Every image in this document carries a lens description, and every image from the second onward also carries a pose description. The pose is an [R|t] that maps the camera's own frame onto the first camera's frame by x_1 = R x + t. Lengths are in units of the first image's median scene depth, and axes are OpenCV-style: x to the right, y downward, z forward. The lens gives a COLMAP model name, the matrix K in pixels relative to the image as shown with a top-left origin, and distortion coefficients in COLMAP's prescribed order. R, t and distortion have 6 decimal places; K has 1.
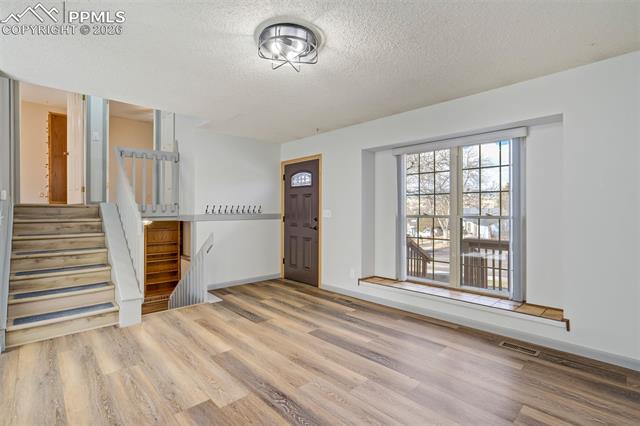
lens RADIAL K [[301.5, 0, 316.5], [0, 301.5, 208.5], [0, 0, 1]] dist [-0.023709, 0.007851]
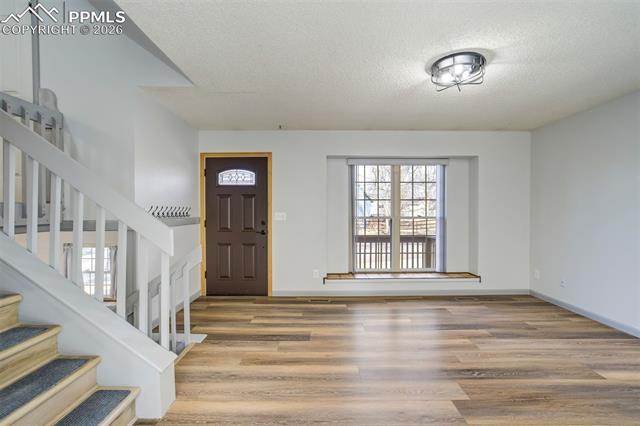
lens RADIAL K [[301.5, 0, 315.9], [0, 301.5, 213.8], [0, 0, 1]] dist [-0.023709, 0.007851]
pose [[0.690801, -0.004312, 0.723032, -0.797413], [-0.003766, 0.999947, 0.009562, -0.001161], [-0.723035, -0.009328, 0.690748, 0.363325]]
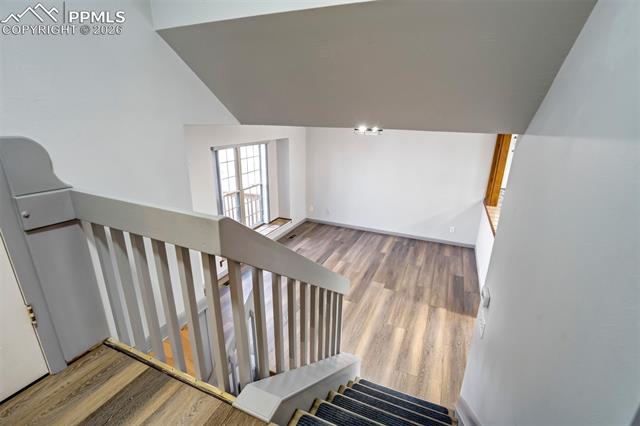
lens RADIAL K [[301.5, 0, 323.0], [0, 301.5, 215.8], [0, 0, 1]] dist [-0.023709, 0.007851]
pose [[-0.394686, -0.296322, 0.869722, -1.186177], [-0.022700, 0.949424, 0.313175, -0.371164], [-0.918536, 0.103863, -0.381451, 1.308795]]
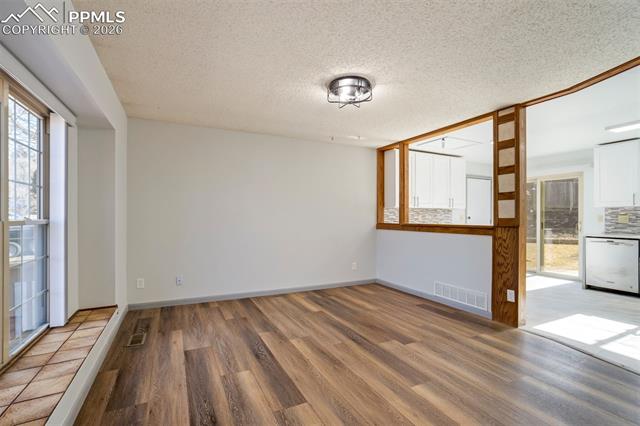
lens RADIAL K [[301.5, 0, 316.3], [0, 301.5, 218.1], [0, 0, 1]] dist [-0.023709, 0.007851]
pose [[-0.955566, 0.000101, 0.294778, -0.213424], [-0.001372, 0.999988, -0.004789, 0.019719], [-0.294775, -0.004981, -0.955554, 1.427248]]
